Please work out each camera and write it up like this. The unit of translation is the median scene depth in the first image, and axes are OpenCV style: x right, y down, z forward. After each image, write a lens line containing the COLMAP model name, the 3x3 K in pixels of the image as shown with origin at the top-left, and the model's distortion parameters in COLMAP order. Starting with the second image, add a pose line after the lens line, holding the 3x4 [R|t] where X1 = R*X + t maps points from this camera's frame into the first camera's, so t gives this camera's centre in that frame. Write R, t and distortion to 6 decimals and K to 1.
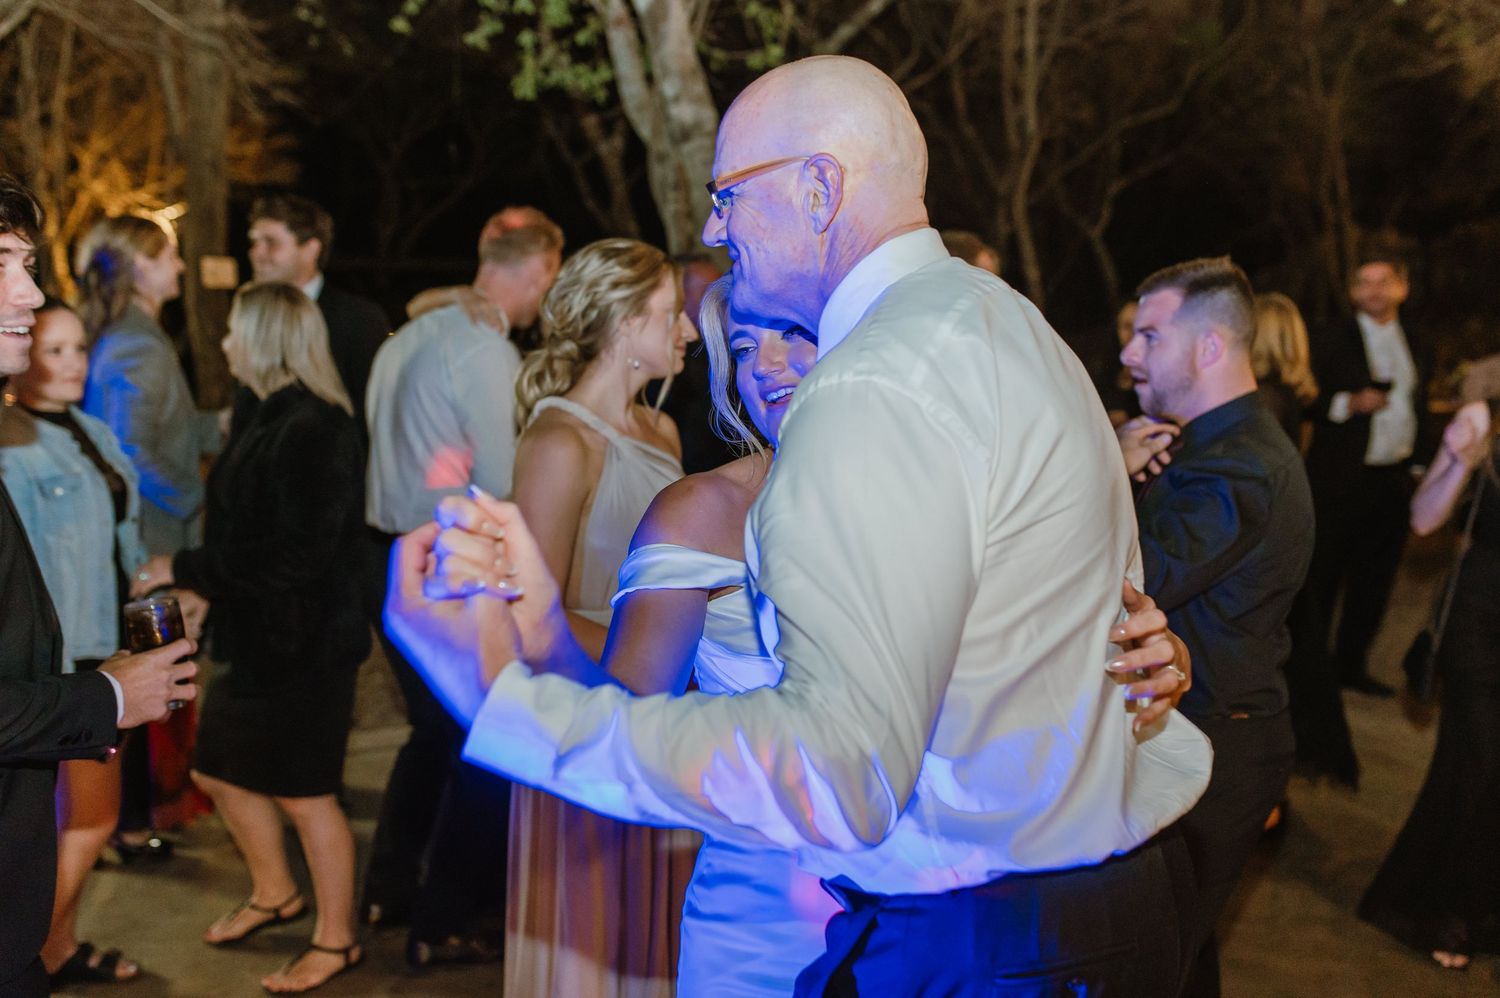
lens RADIAL K [[1471.0, 0, 750.0], [0, 1471.0, 499.0], [0, 0, 1]] dist [0.058656, 0.004176]
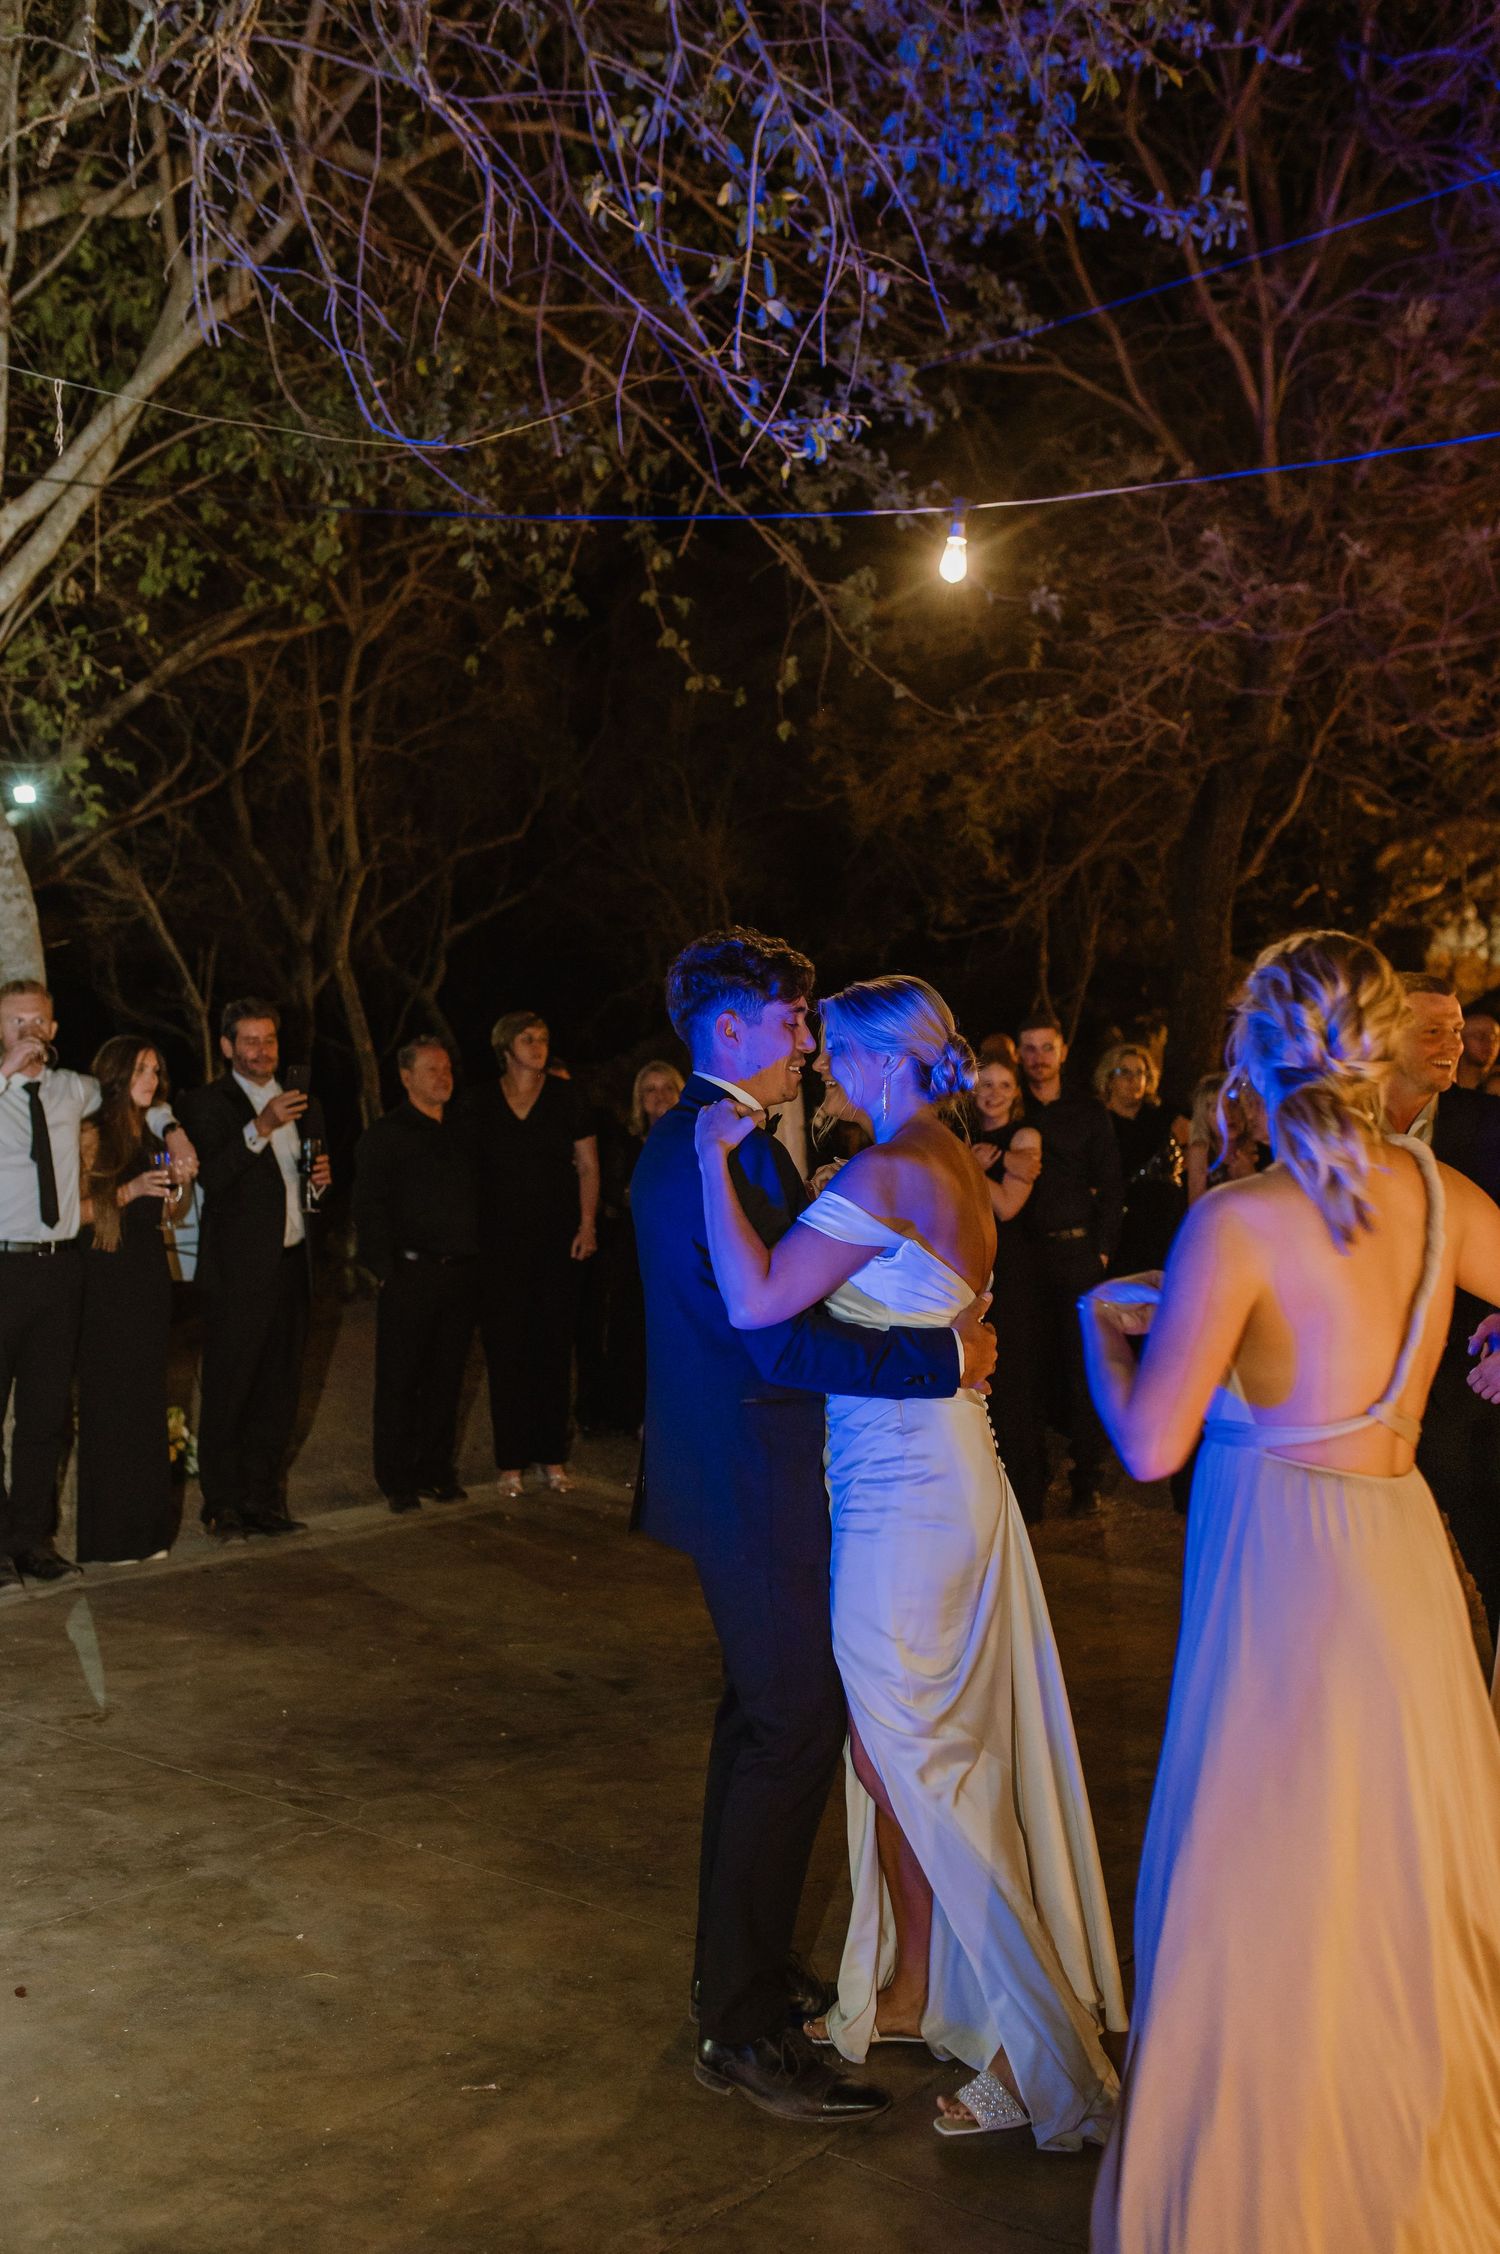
lens RADIAL K [[2210.4, 0, 738.2], [0, 2210.4, 1122.2], [0, 0, 1]] dist [0.058656, 0.004176]
pose [[0.928140, -0.024977, 0.371392, -0.058306], [0.070406, 0.991516, -0.109267, 0.025252], [-0.365512, 0.127564, 0.922024, -0.118732]]
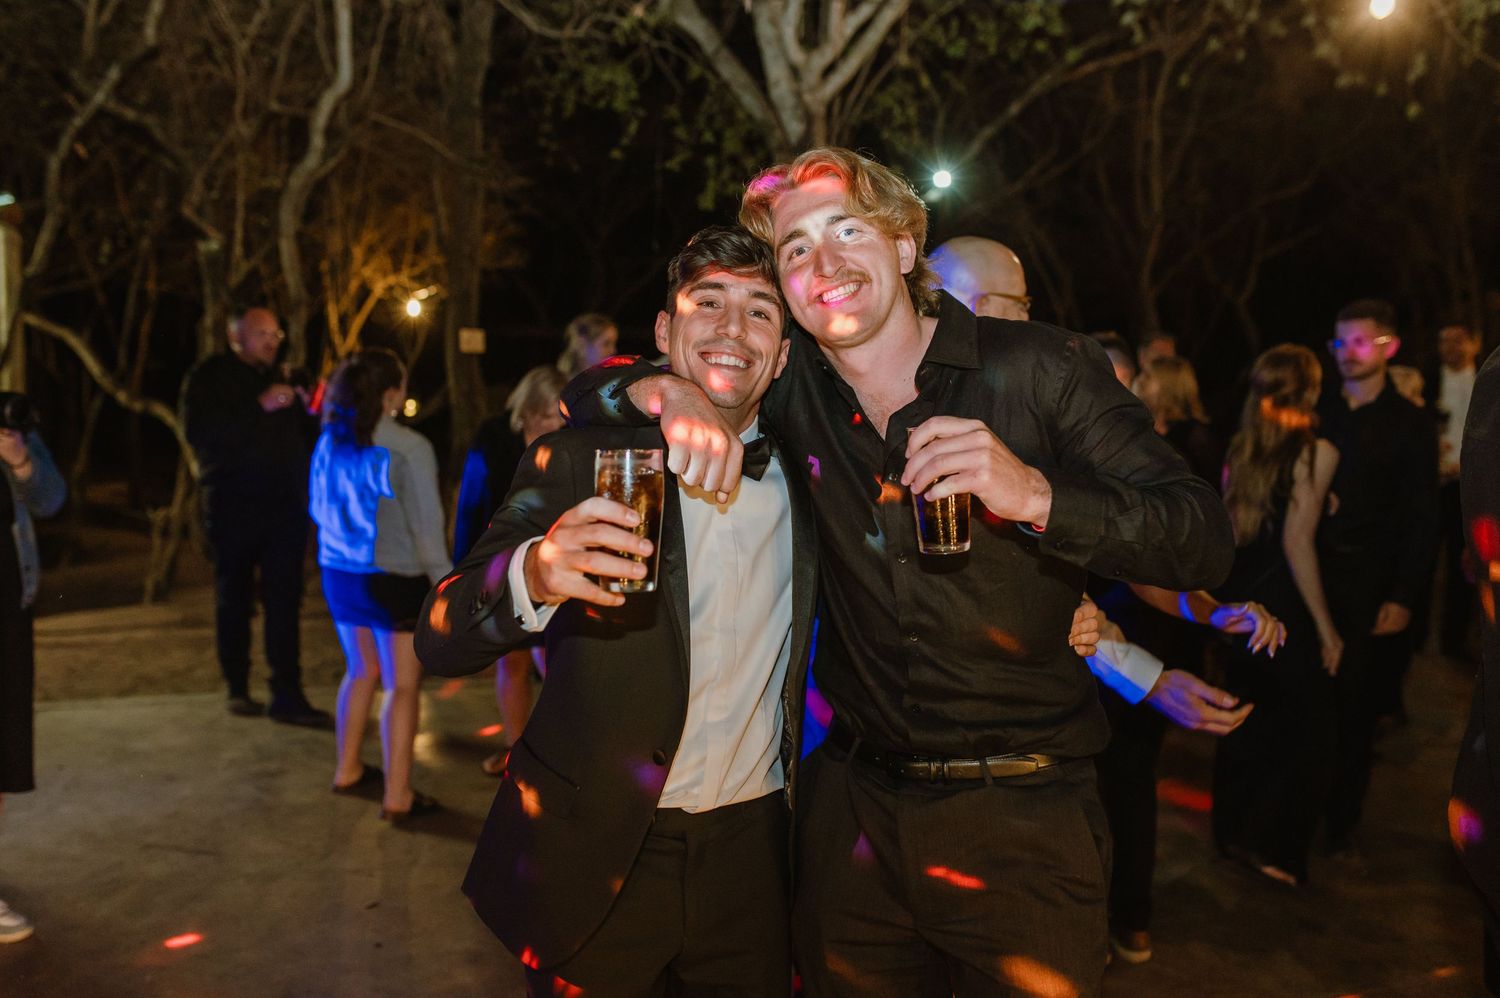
lens RADIAL K [[1470.4, 0, 742.3], [0, 1470.4, 501.8], [0, 0, 1]] dist [0.064712, 0.031362]
pose [[0.990804, 0.012476, -0.134726, 0.034006], [-0.018056, 0.999025, -0.040276, 0.024544], [0.134092, 0.042338, 0.990064, -0.164490]]
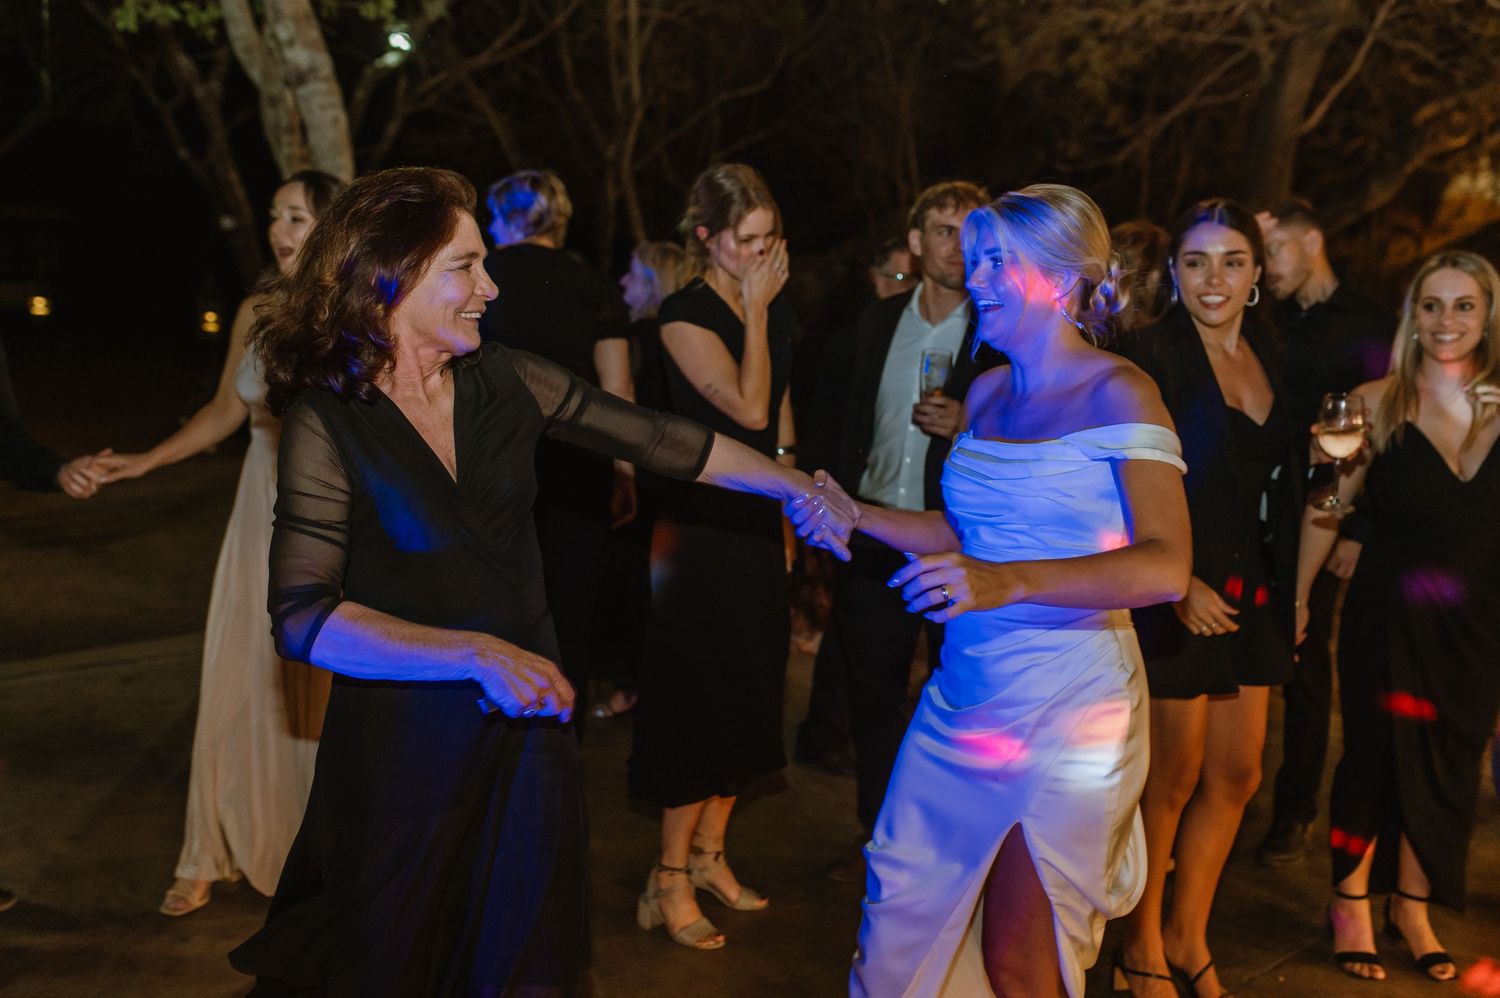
lens RADIAL K [[1471.0, 0, 750.0], [0, 1471.0, 499.0], [0, 0, 1]] dist [0.058656, 0.004176]
pose [[0.966526, -0.019595, 0.255818, -0.006193], [0.014283, 0.999642, 0.022603, 0.013858], [-0.256170, -0.018193, 0.966461, -0.043711]]
